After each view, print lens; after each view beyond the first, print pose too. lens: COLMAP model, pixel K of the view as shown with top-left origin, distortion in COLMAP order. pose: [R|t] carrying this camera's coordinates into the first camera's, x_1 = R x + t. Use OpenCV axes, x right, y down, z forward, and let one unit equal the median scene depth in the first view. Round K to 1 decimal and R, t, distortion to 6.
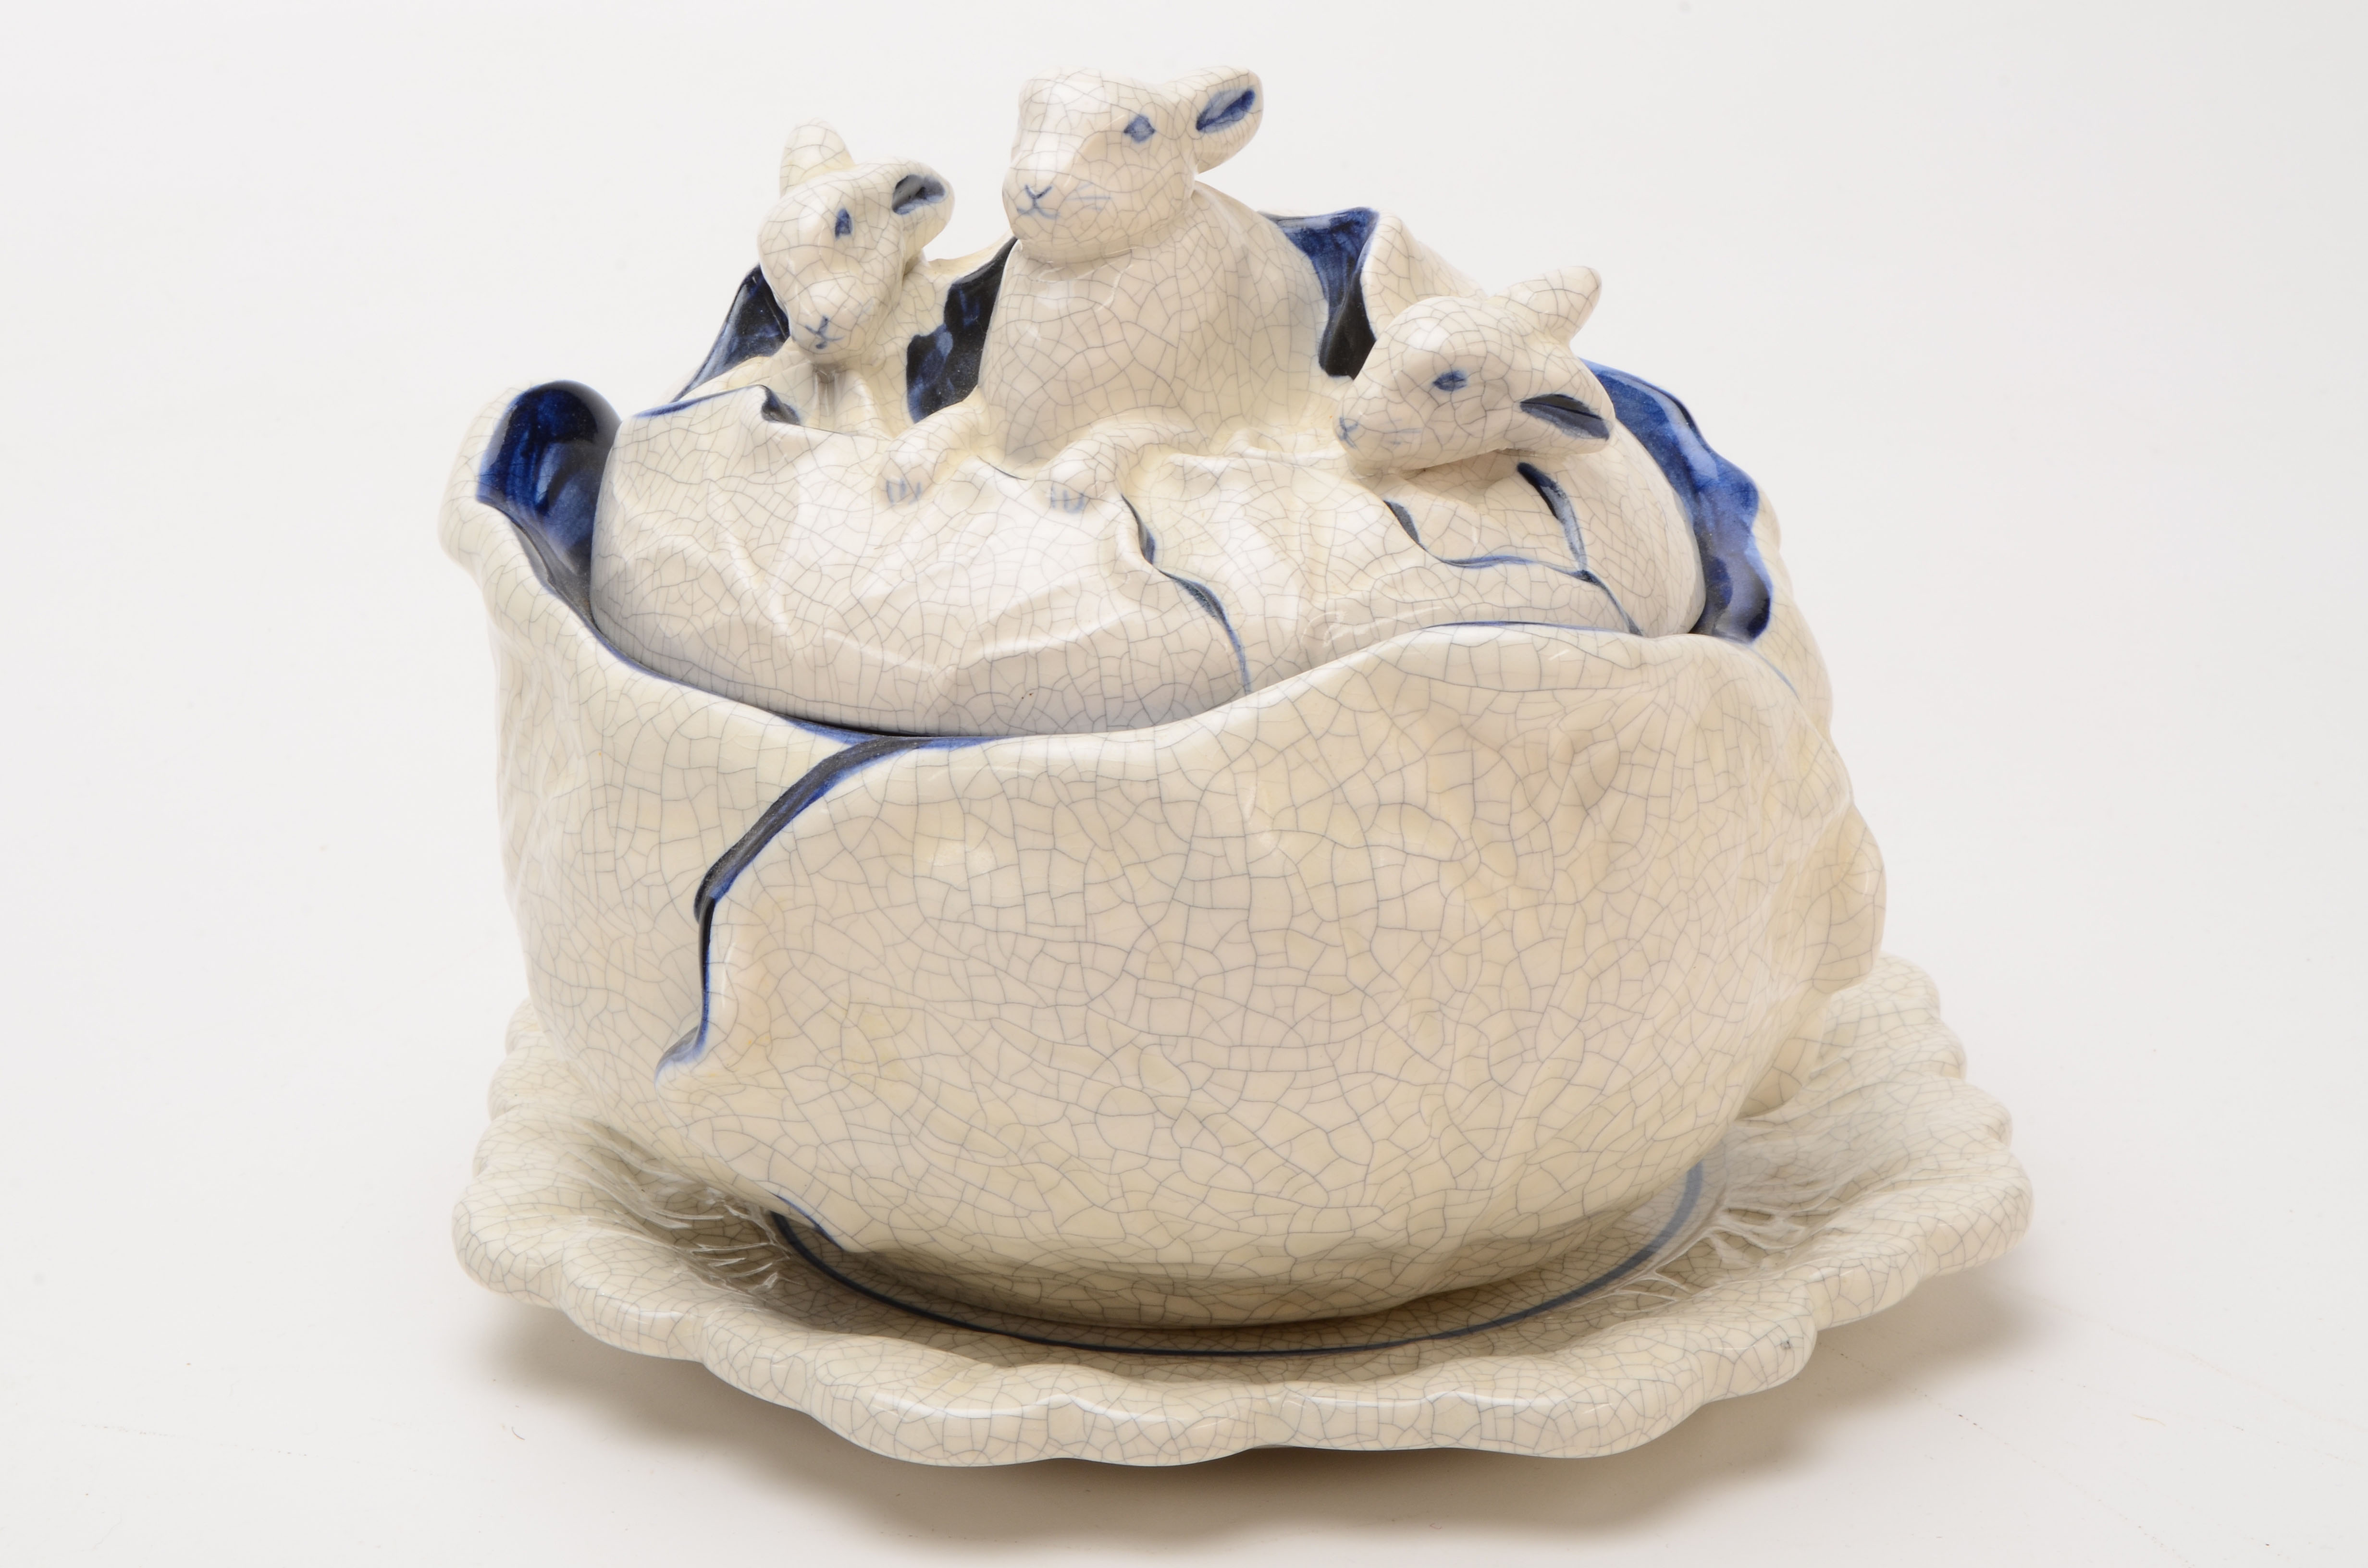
lens RADIAL K [[5409.8, 0, 1181.7], [0, 5409.8, 786.7], [0, 0, 1]] dist [0.093693, 0.000000]
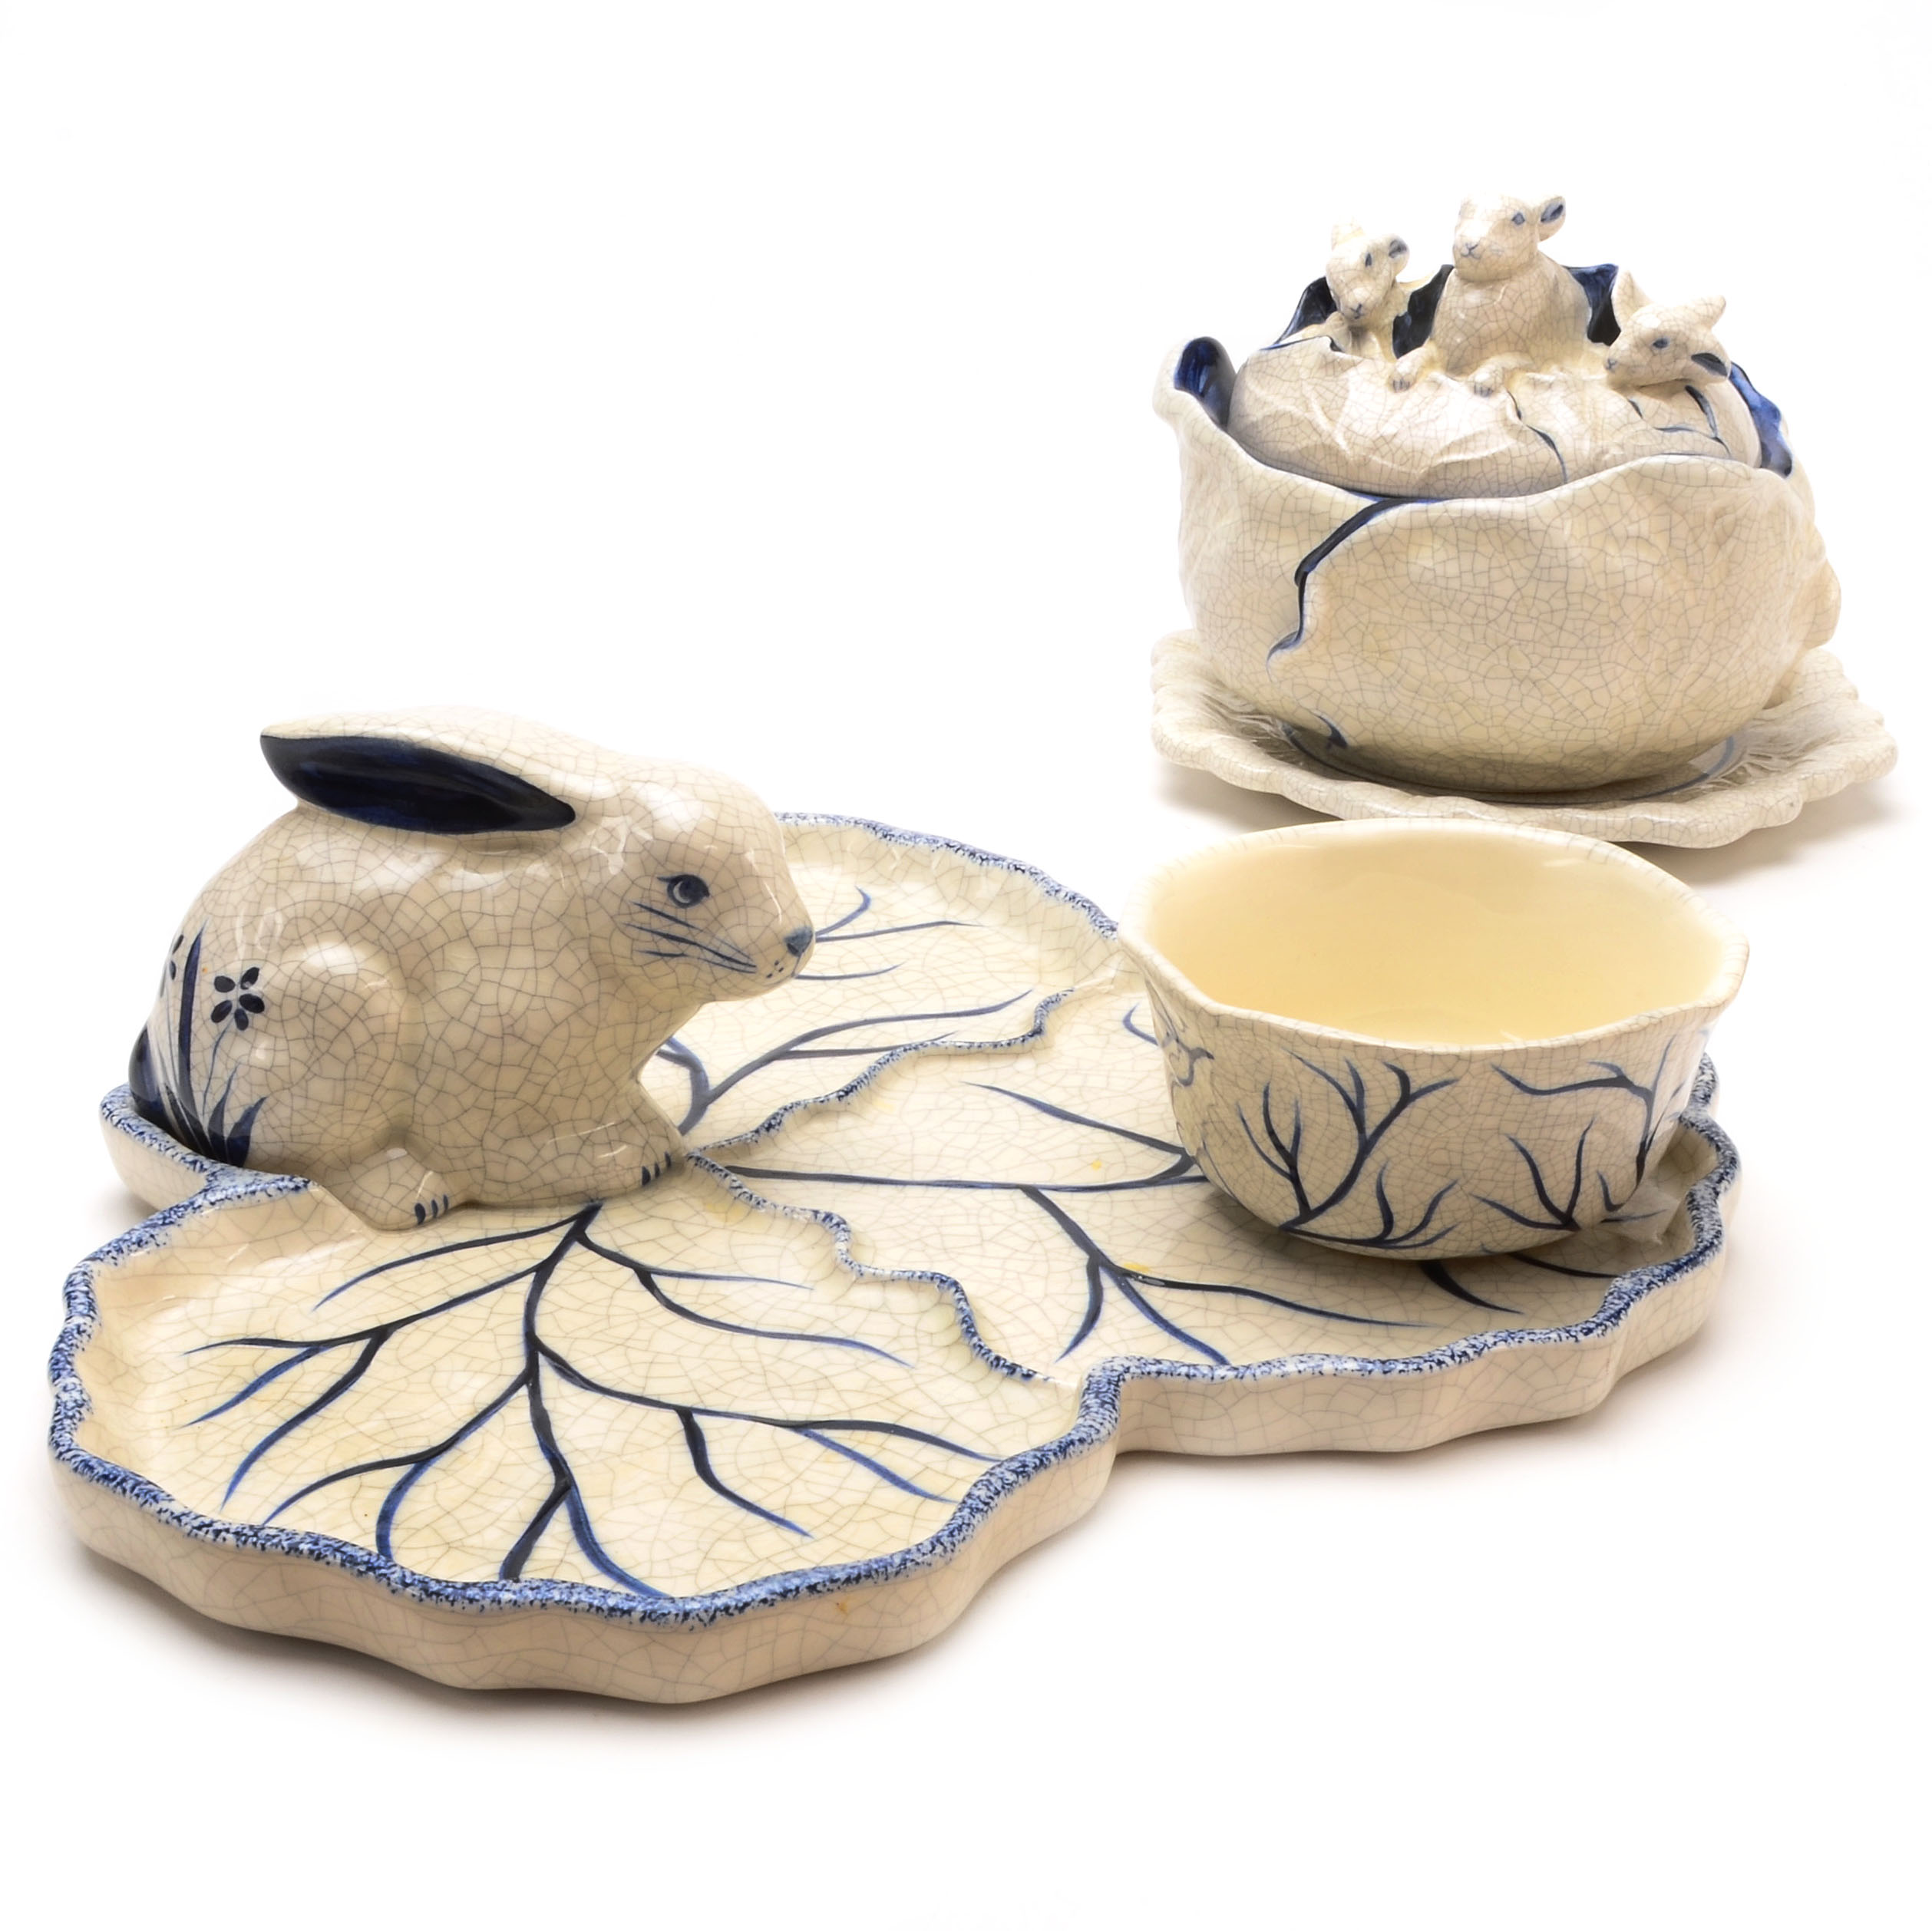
lens RADIAL K [[3249.9, 0, 968.6], [0, 3249.9, 968.8], [0, 0, 1]] dist [-0.082206, 0.000000]
pose [[0.997538, 0.044008, -0.054598, -0.142439], [-0.039196, 0.995501, 0.086264, 0.071288], [0.058149, -0.083911, 0.994775, -0.299104]]
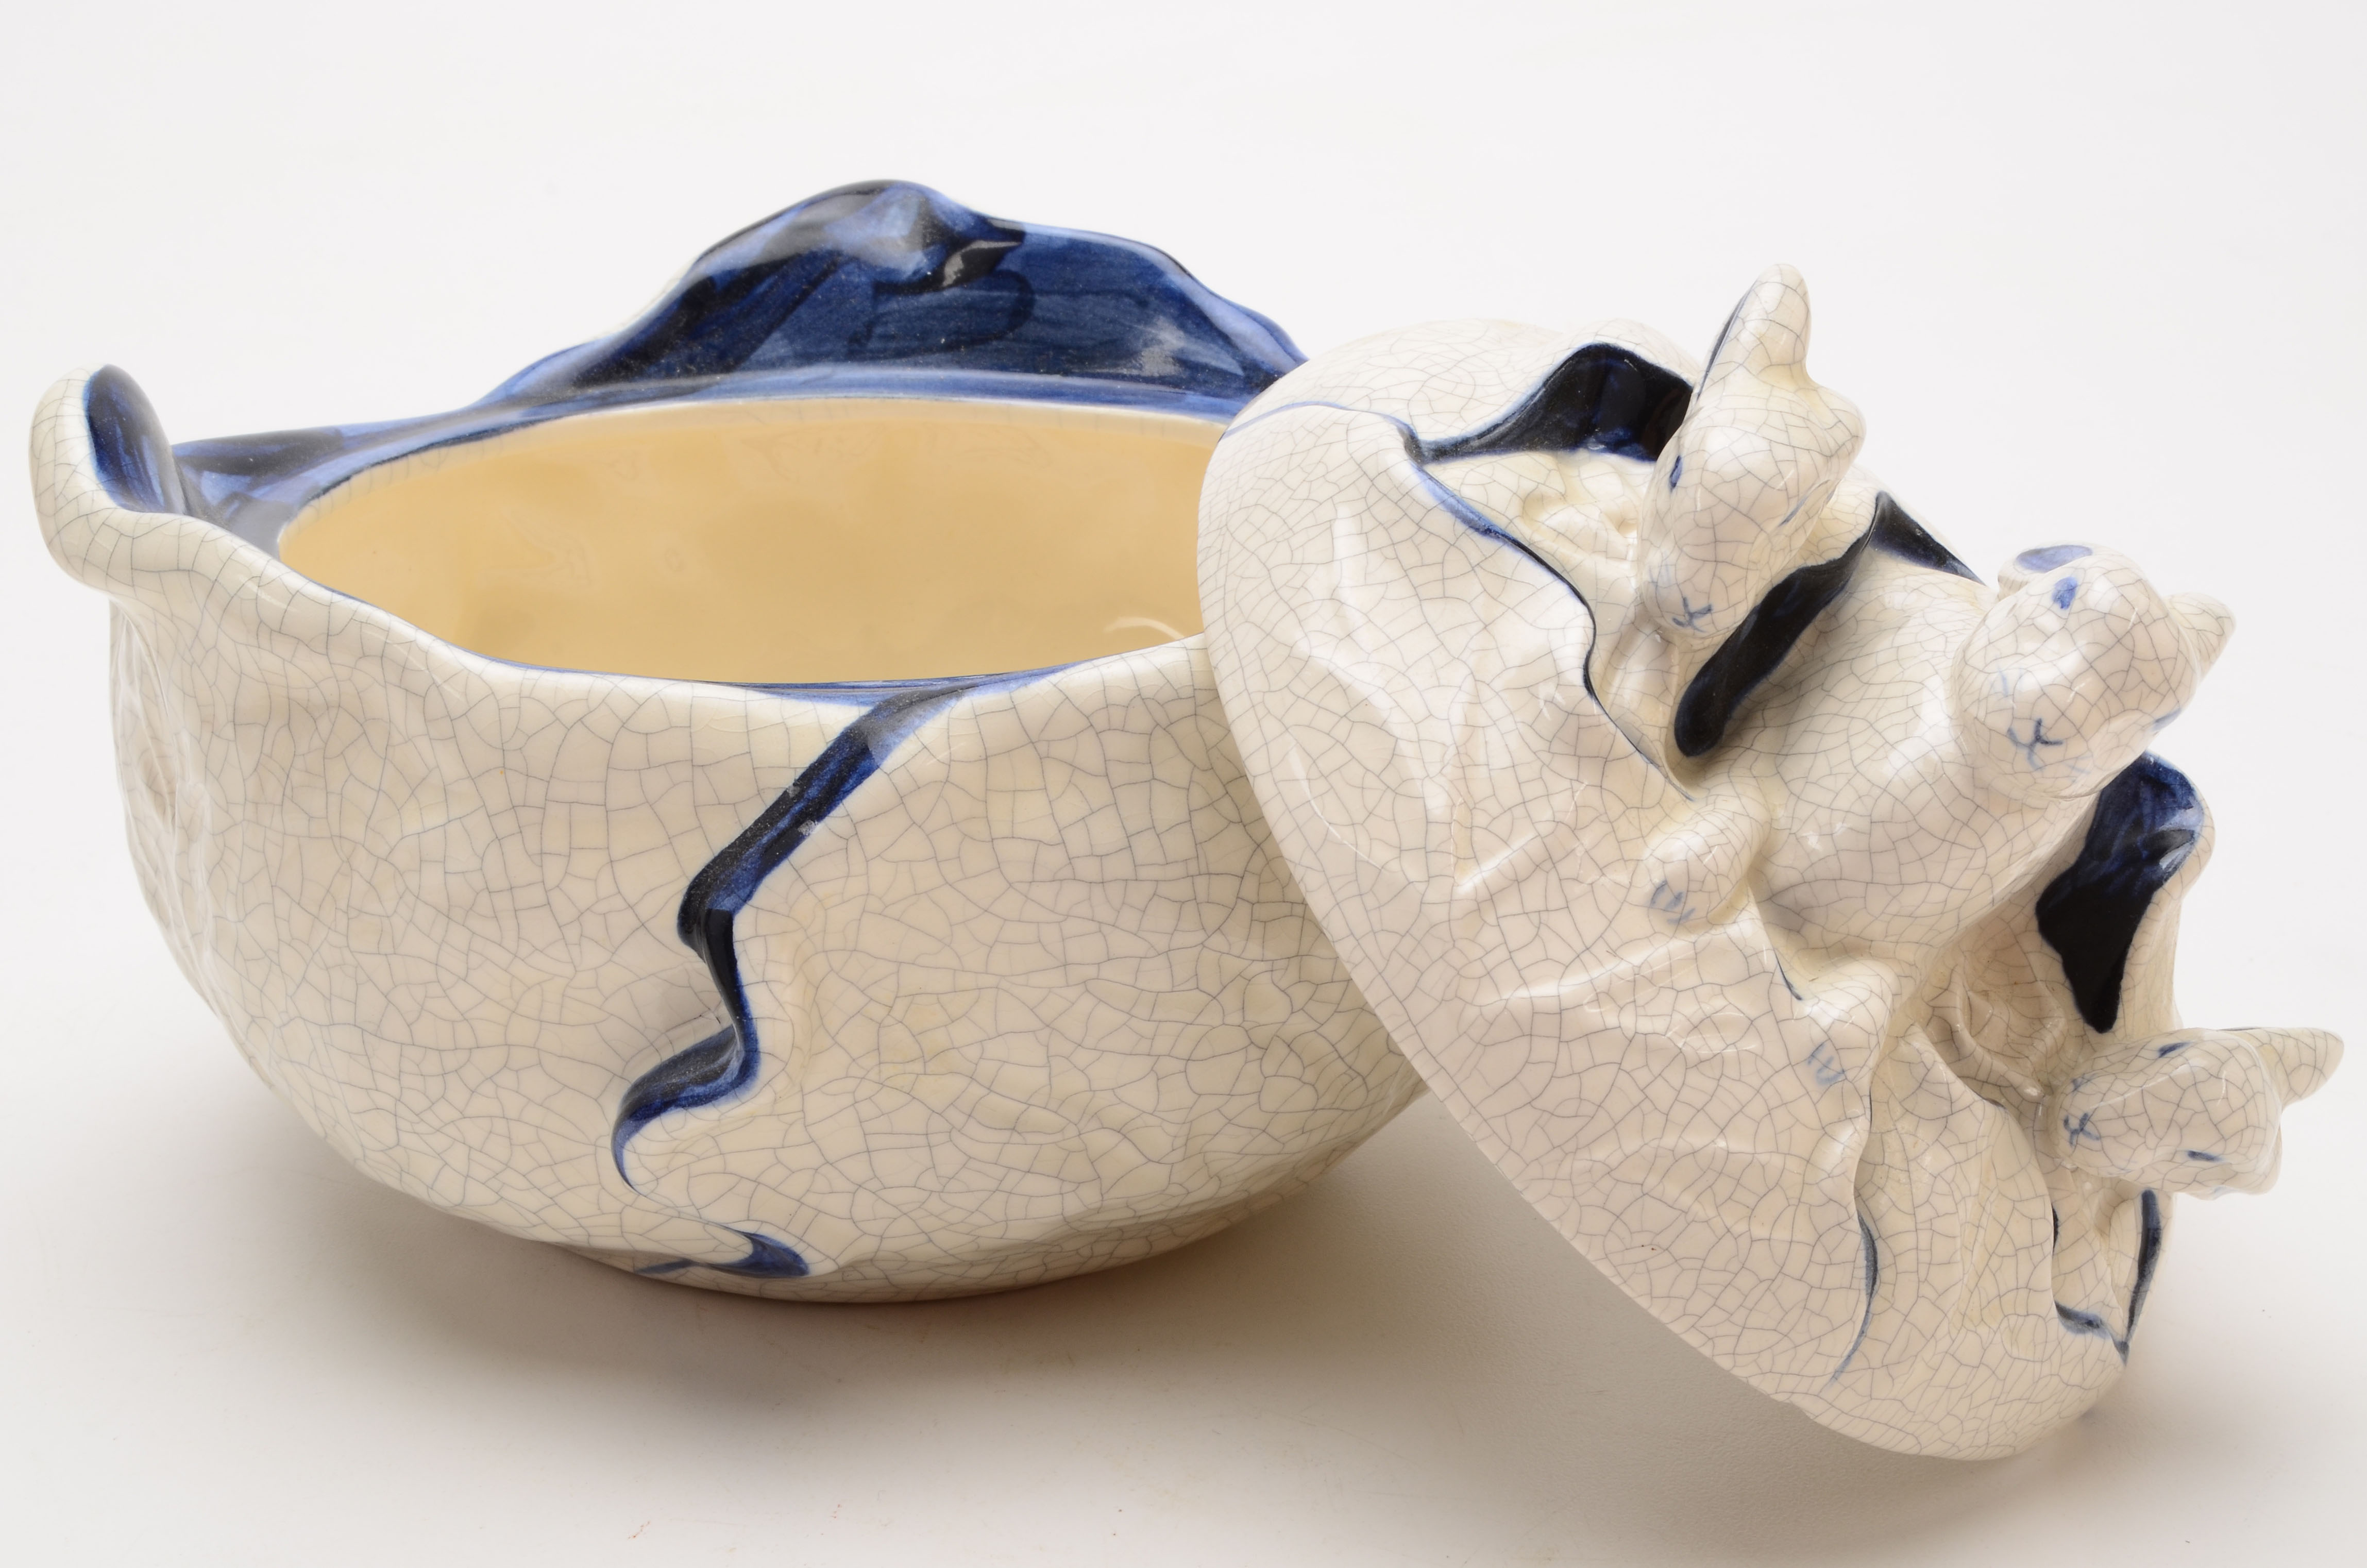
lens RADIAL K [[4033.4, 0, 1183.7], [0, 4033.4, 781.1], [0, 0, 1]] dist [0.051304, 0.000000]
pose [[0.835668, -0.174918, 0.520636, -0.353490], [0.155690, 0.984491, 0.080862, -0.039791], [-0.526706, 0.013484, 0.849941, 0.416708]]
